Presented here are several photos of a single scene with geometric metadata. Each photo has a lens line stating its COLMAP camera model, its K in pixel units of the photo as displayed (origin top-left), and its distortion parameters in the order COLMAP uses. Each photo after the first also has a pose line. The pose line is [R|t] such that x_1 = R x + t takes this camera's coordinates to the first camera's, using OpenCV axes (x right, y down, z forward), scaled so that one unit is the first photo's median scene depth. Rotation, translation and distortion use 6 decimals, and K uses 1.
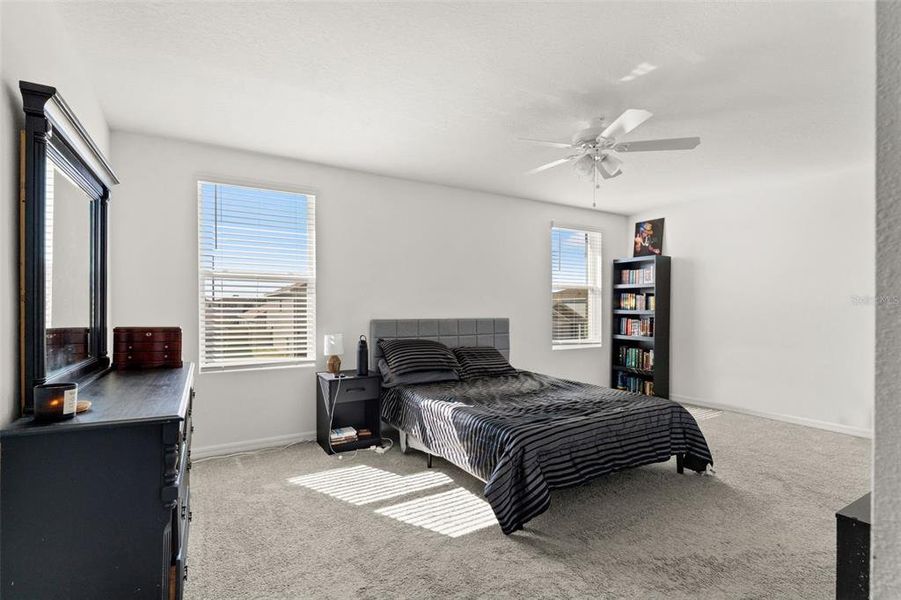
lens RADIAL K [[400.8, 0, 447.1], [0, 400.8, 301.7], [0, 0, 1]] dist [-0.000122, -0.000022]
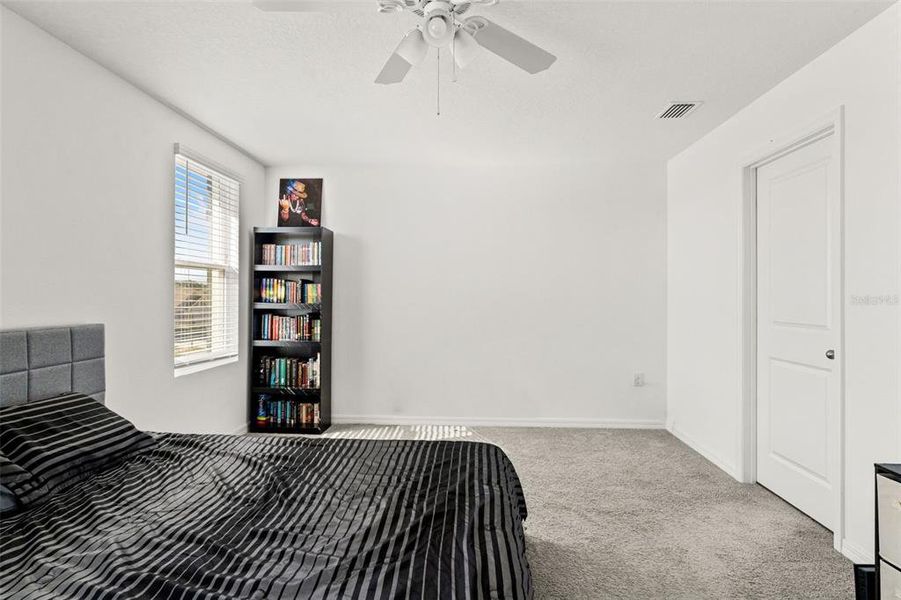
lens RADIAL K [[489.0, 0, 430.5], [0, 489.0, 290.5], [0, 0, 1]] dist [-0.001522, -0.000177]
pose [[0.571797, 0.011003, 0.820321, -0.081423], [-0.014384, 0.999891, -0.003385, -0.001434], [-0.820269, -0.009864, 0.571893, 0.304334]]
